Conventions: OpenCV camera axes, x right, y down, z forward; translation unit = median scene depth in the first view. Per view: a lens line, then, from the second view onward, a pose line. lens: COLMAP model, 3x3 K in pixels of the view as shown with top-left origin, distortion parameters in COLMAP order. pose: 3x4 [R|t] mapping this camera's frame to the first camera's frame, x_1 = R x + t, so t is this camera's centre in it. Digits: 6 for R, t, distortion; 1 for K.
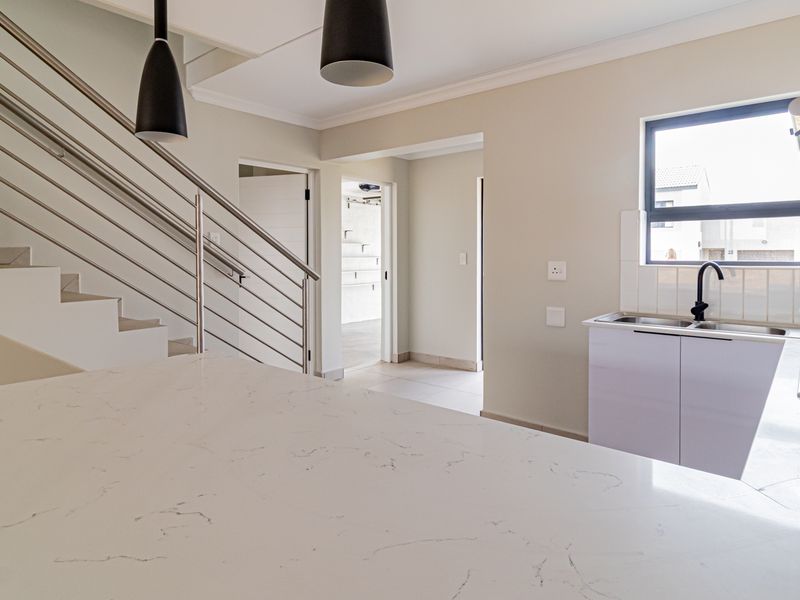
lens RADIAL K [[494.6, 0, 407.3], [0, 494.6, 260.7], [0, 0, 1]] dist [-0.004620, -0.000747]
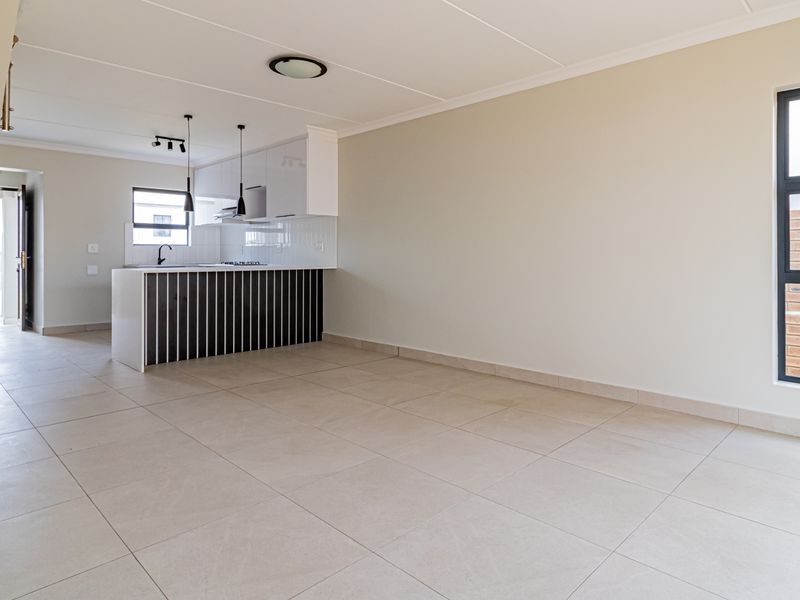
lens RADIAL K [[494.6, 0, 407.3], [0, 494.6, 260.7], [0, 0, 1]] dist [-0.004620, -0.000747]
pose [[0.079775, -0.009110, 0.996771, -1.675064], [0.015540, 0.999848, 0.007895, 0.077401], [-0.996692, 0.014860, 0.079904, -0.499859]]
